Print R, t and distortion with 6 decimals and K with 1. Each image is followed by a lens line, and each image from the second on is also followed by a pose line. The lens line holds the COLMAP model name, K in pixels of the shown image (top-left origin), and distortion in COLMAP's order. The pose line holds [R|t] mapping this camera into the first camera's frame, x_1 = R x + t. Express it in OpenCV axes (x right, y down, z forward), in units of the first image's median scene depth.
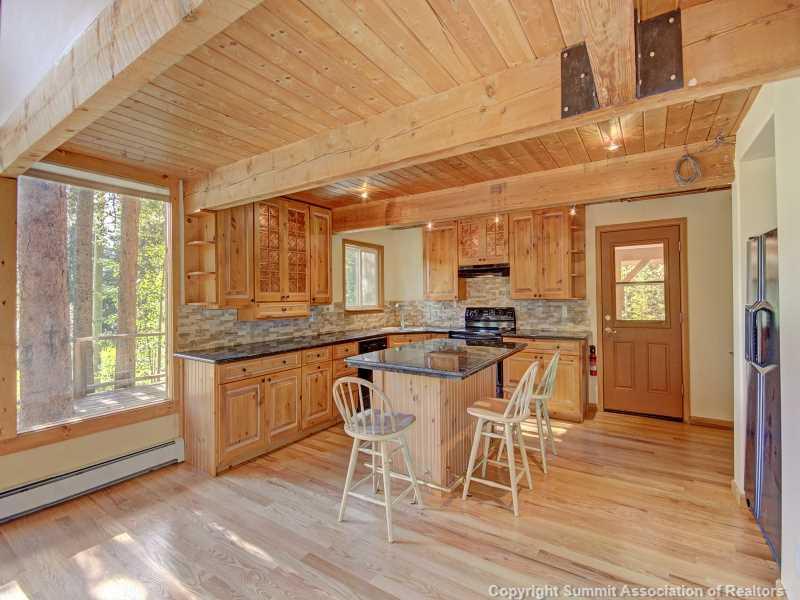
lens RADIAL K [[373.0, 0, 416.4], [0, 373.0, 290.5], [0, 0, 1]] dist [0.008377, -0.002419]
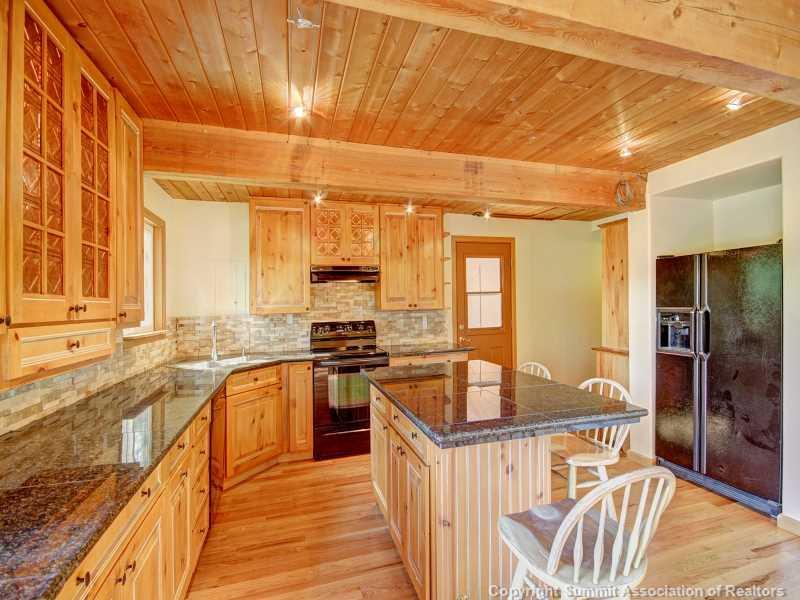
lens RADIAL K [[373.0, 0, 399.7], [0, 373.0, 303.5], [0, 0, 1]] dist [0.008377, -0.002419]
pose [[0.663194, 0.000096, 0.748448, -0.339441], [0.003503, 0.999989, -0.003232, 0.011472], [-0.748440, 0.004766, 0.663186, 0.428338]]
